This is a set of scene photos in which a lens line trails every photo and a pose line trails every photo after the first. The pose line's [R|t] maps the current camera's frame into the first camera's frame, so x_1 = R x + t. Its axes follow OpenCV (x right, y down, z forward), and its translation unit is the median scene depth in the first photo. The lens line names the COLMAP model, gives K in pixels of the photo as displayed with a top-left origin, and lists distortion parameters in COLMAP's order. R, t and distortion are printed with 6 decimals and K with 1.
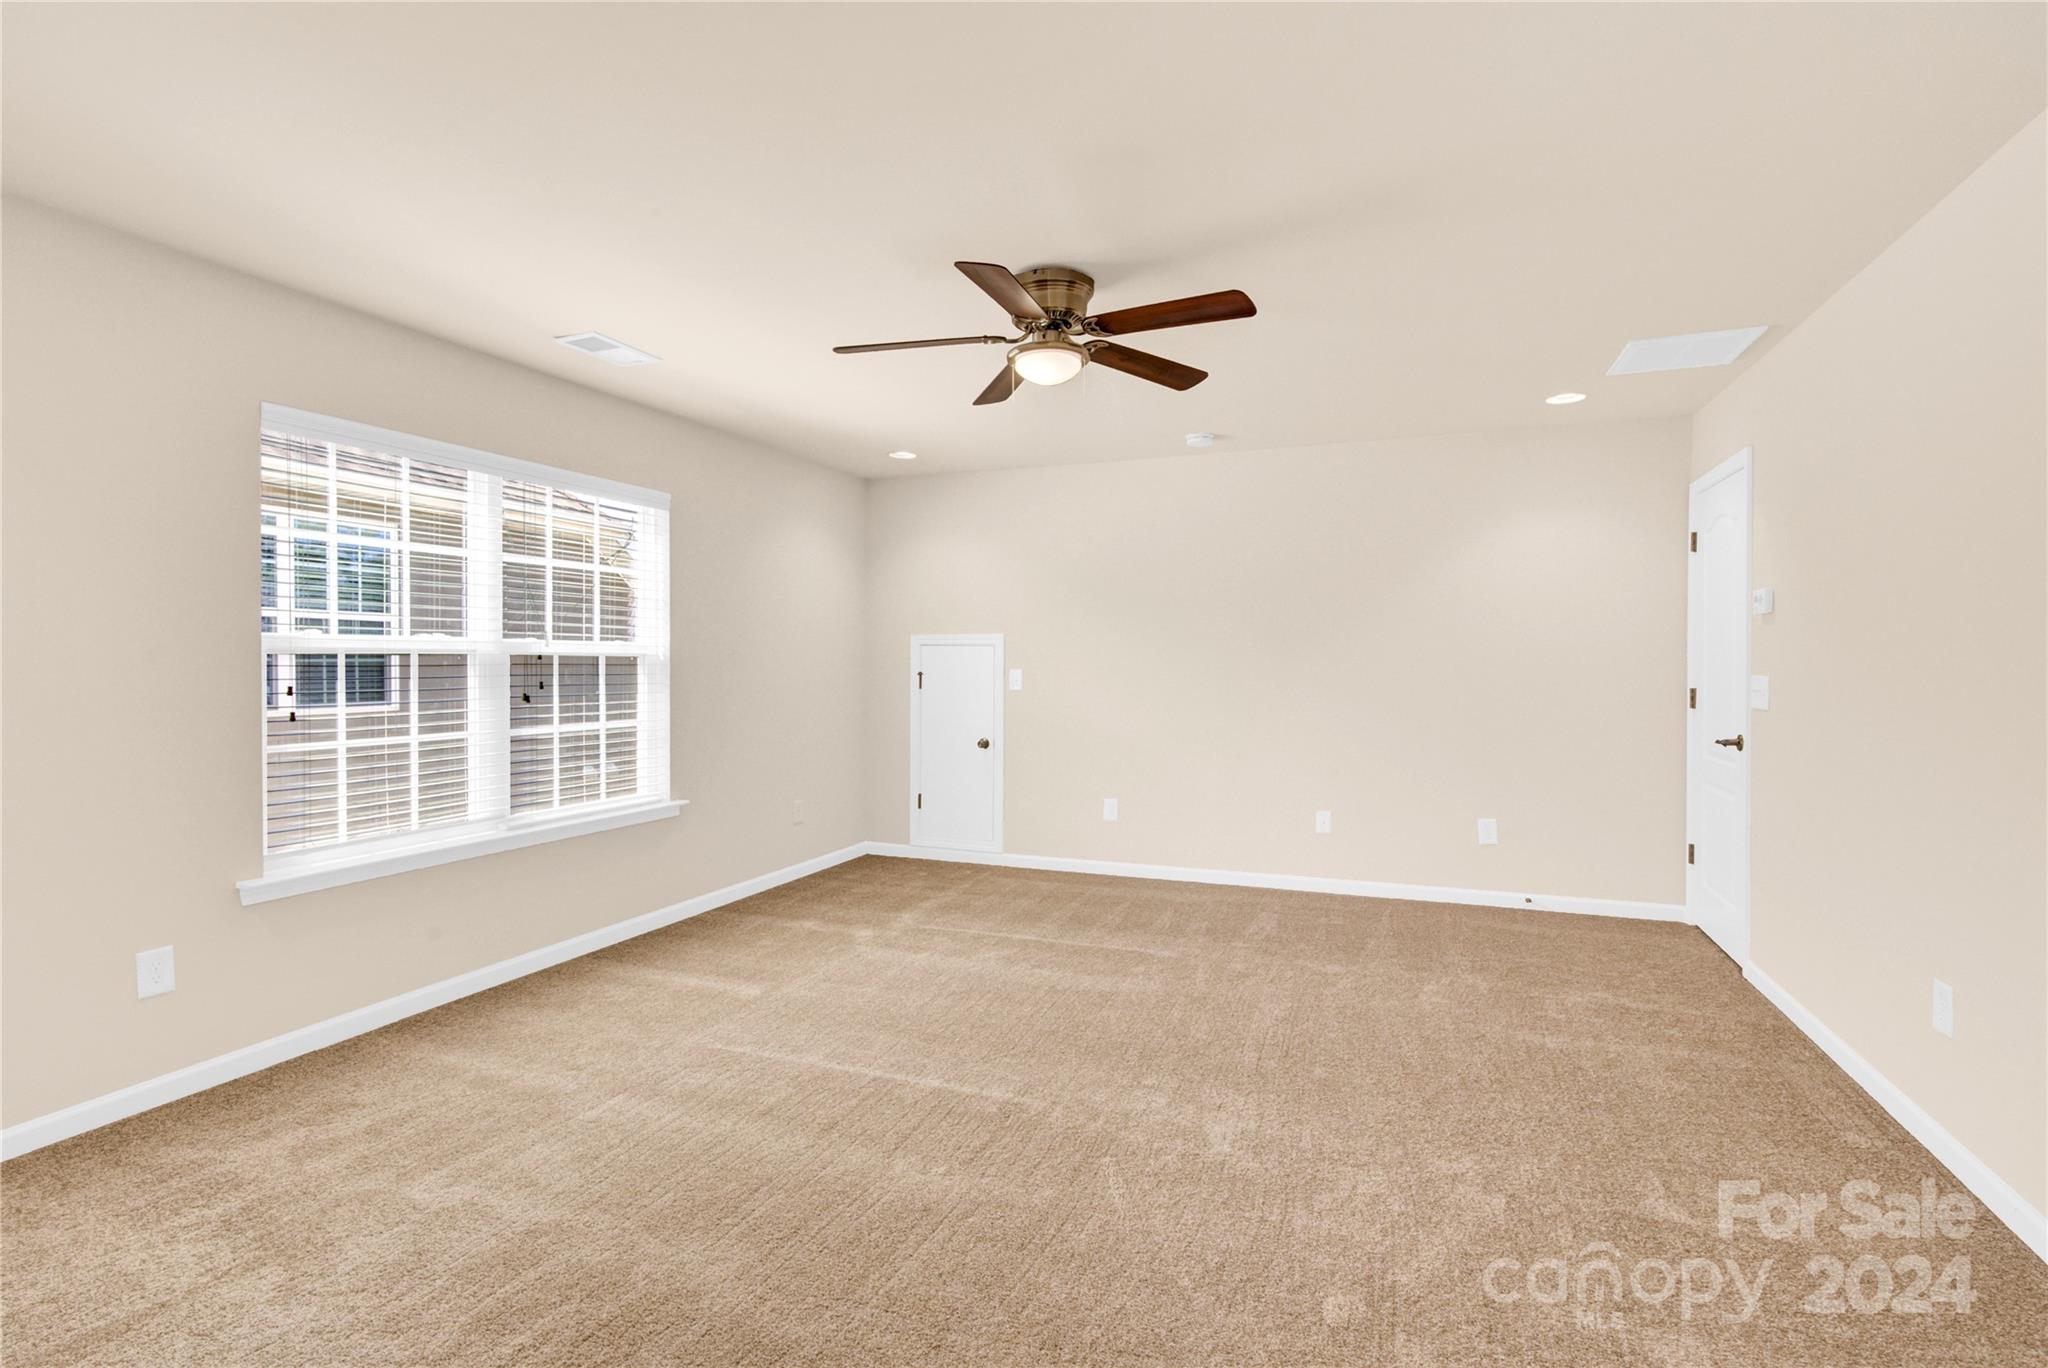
lens RADIAL K [[991.3, 0, 1026.2], [0, 991.3, 655.8], [0, 0, 1]] dist [-0.000969, 0.000490]
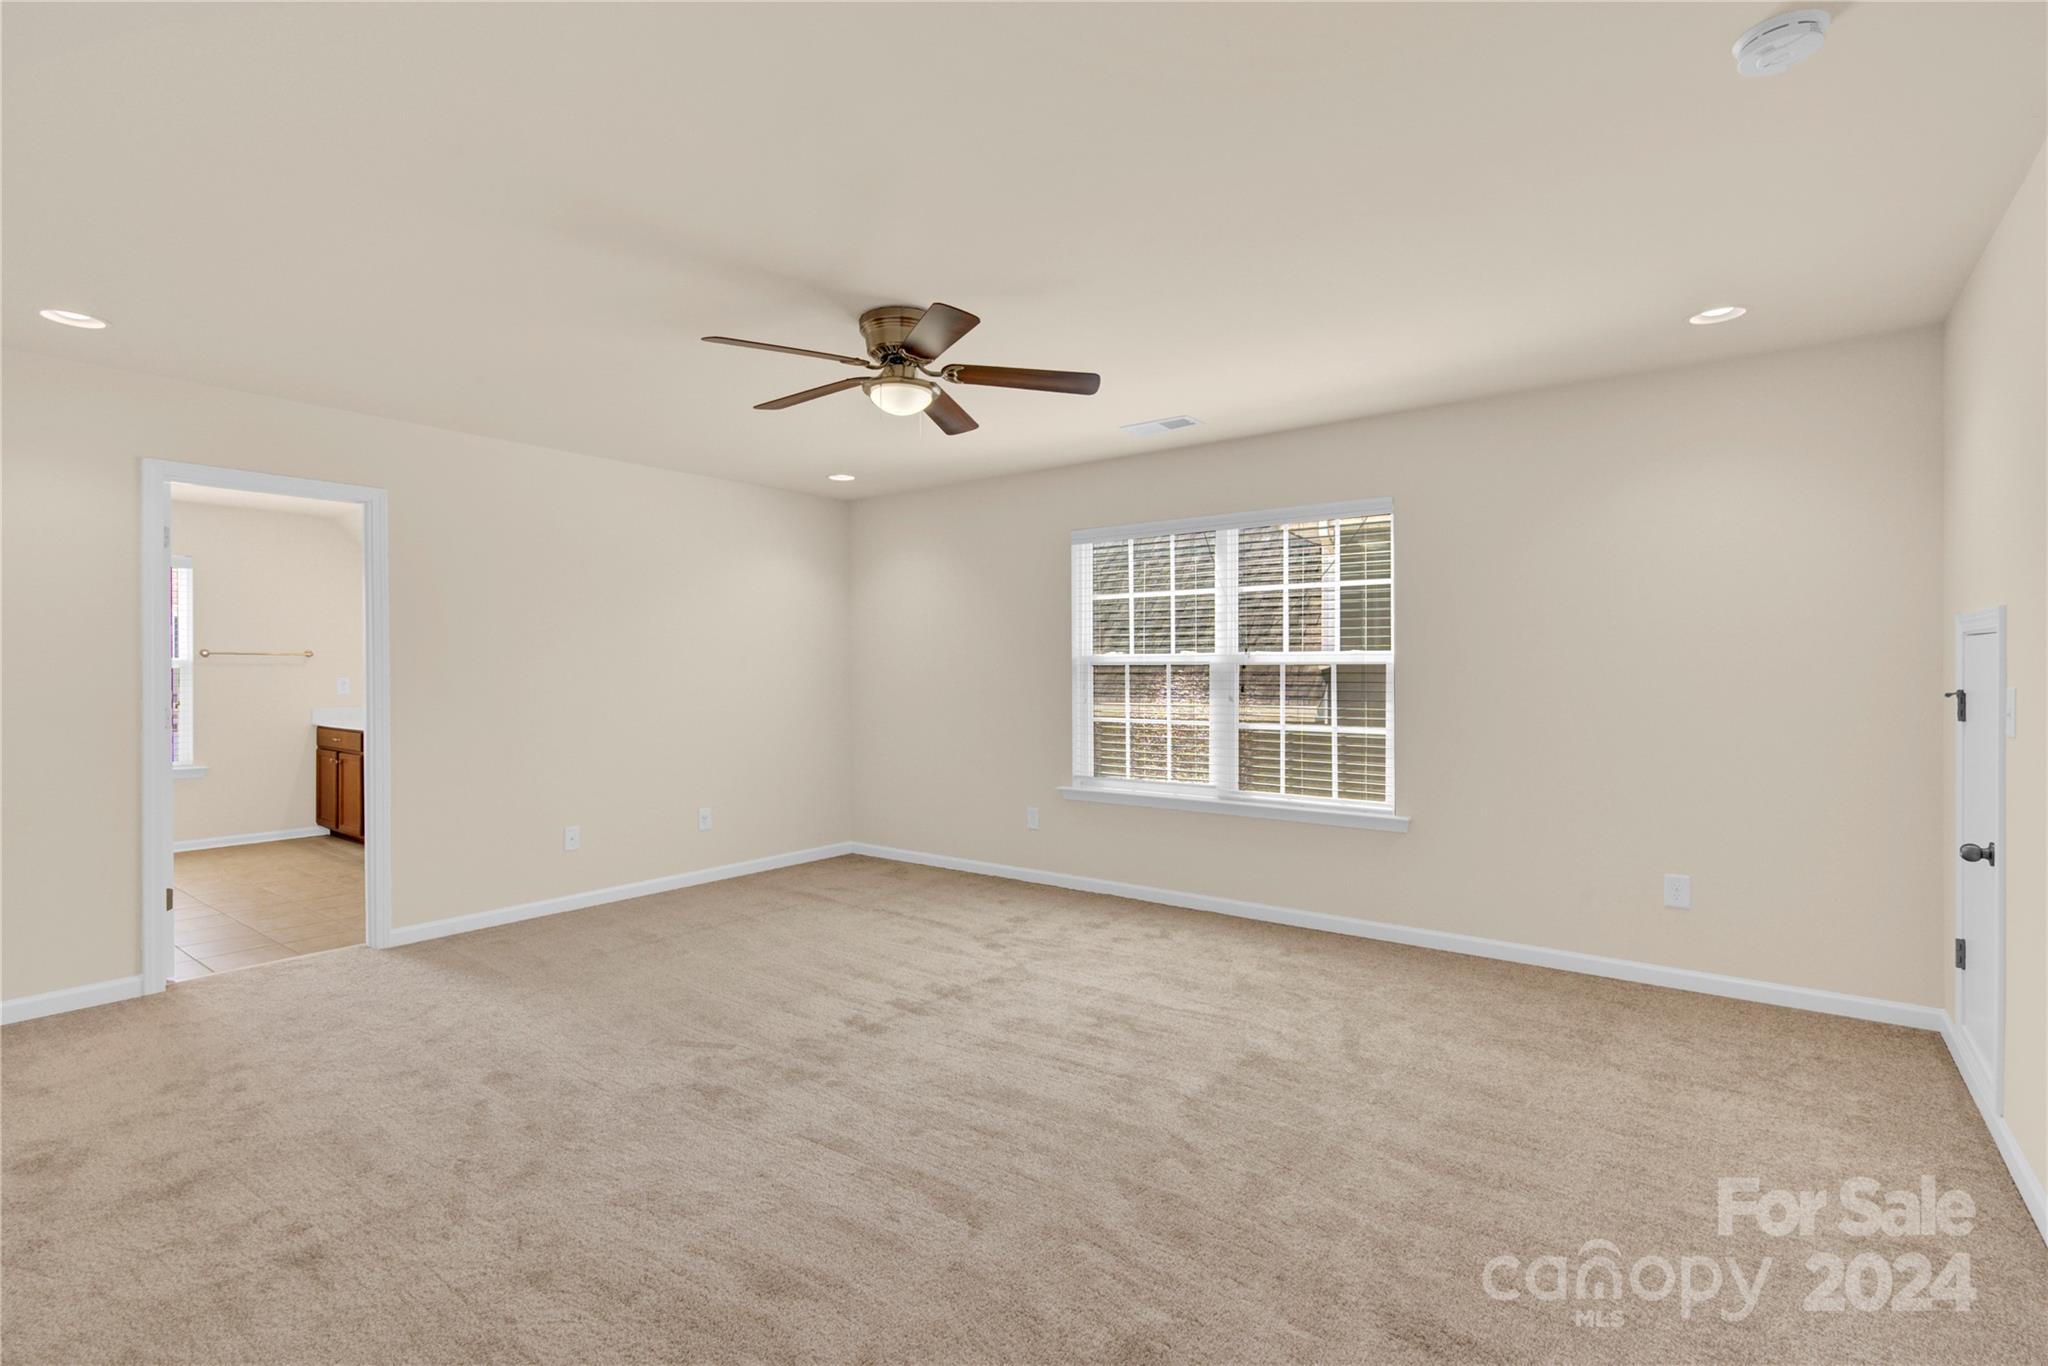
lens RADIAL K [[965.6, 0, 1025.3], [0, 965.6, 671.7], [0, 0, 1]] dist [-0.000745, -0.000025]
pose [[-0.274315, -0.000339, -0.961640, 0.755636], [0.004487, 0.999989, -0.001632, 0.009230], [0.961630, -0.004763, -0.274310, 1.074366]]
